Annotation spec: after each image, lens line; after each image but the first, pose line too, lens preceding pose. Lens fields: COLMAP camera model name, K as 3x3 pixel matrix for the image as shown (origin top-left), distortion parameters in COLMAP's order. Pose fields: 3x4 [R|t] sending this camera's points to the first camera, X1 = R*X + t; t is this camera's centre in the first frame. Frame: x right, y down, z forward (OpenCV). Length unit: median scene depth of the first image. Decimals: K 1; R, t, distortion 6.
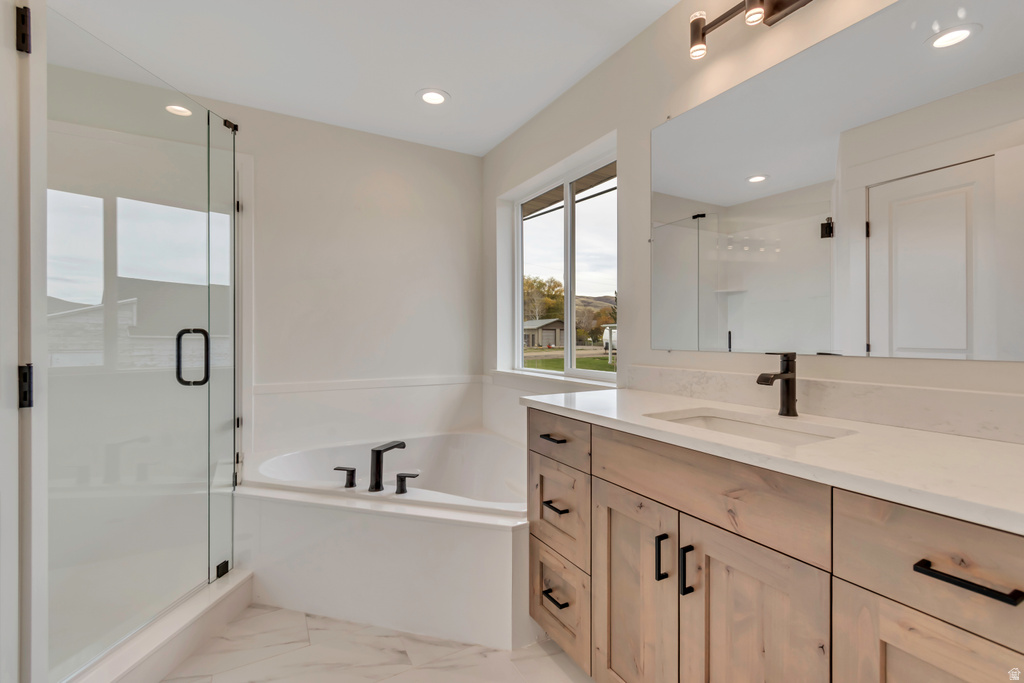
lens RADIAL K [[458.1, 0, 515.0], [0, 458.1, 339.9], [0, 0, 1]] dist [0.005072, -0.000156]
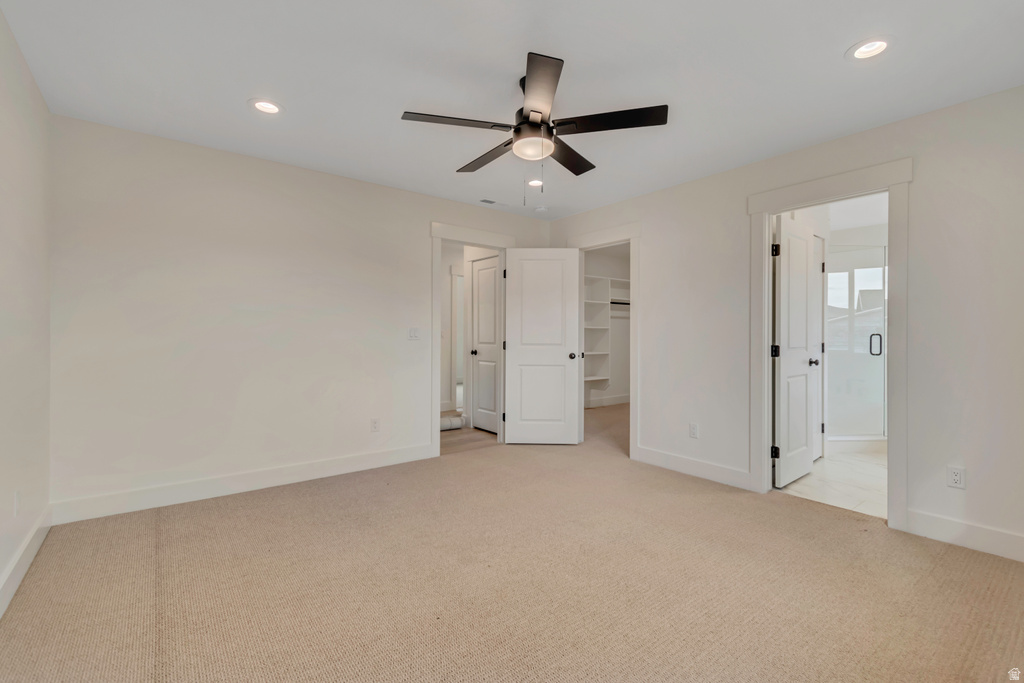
lens RADIAL K [[458.1, 0, 515.0], [0, 458.1, 339.9], [0, 0, 1]] dist [0.005072, -0.000156]
pose [[0.183137, -0.004146, -0.983079, 1.342023], [0.004394, 0.999985, -0.003399, 0.011248], [0.983078, -0.003698, 0.183153, -1.334668]]
